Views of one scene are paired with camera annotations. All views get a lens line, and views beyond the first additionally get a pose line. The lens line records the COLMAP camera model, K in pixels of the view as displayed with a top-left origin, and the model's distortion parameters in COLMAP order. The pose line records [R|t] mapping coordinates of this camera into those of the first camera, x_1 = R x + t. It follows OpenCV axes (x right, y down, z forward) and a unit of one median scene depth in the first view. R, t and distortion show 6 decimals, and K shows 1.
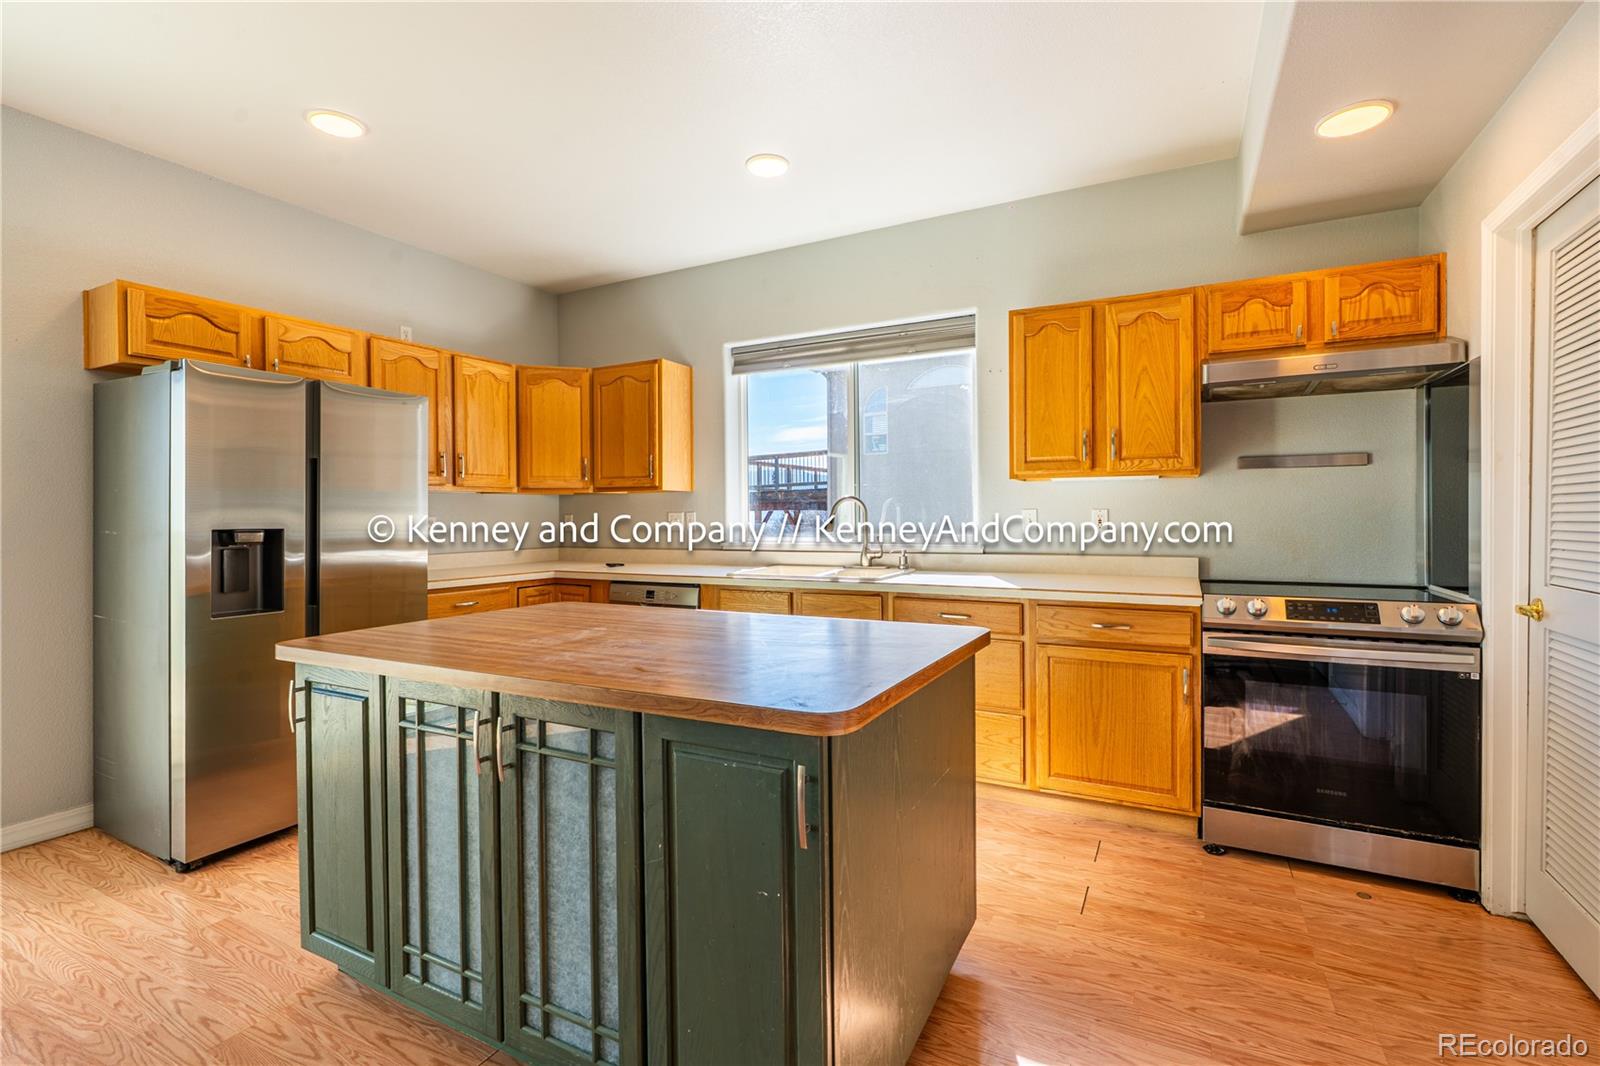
lens RADIAL K [[734.7, 0, 795.3], [0, 734.7, 533.1], [0, 0, 1]] dist [-0.005138, 0.003821]
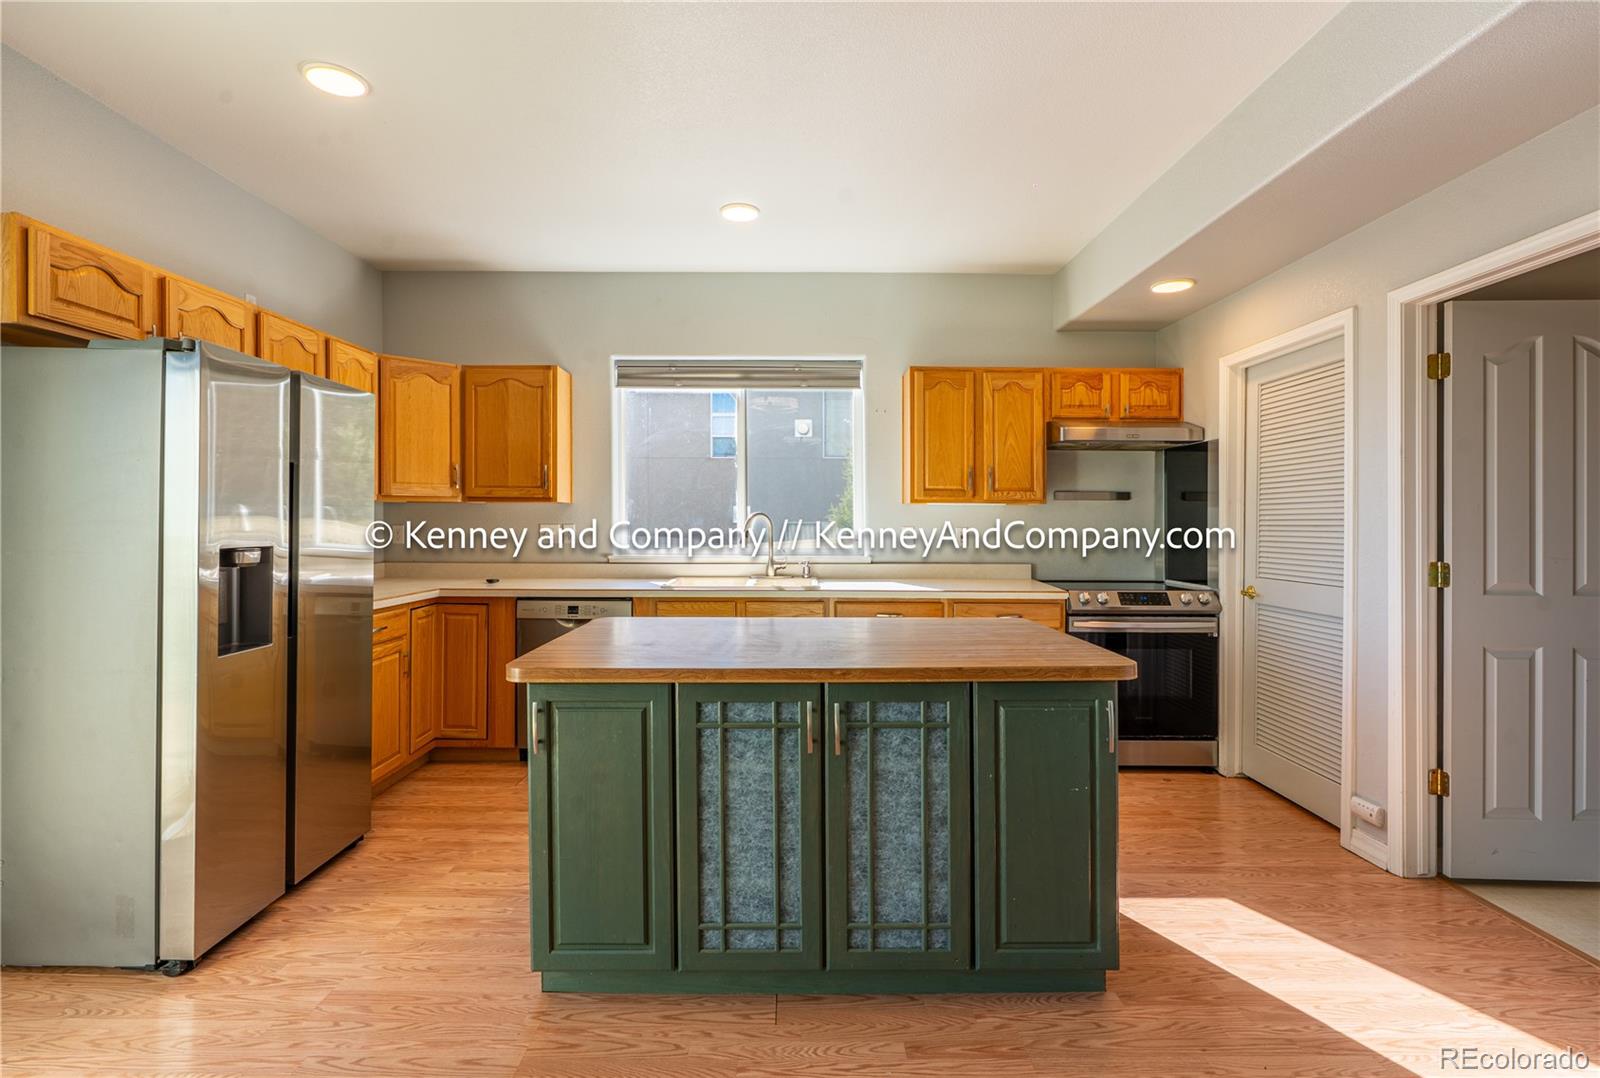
lens RADIAL K [[734.7, 0, 856.7], [0, 734.7, 536.7], [0, 0, 1]] dist [-0.005138, 0.003821]
pose [[0.880479, 0.003287, 0.474073, -0.406896], [-0.000198, 0.999978, -0.006565, -0.009055], [-0.474084, 0.005686, 0.880461, -0.046374]]
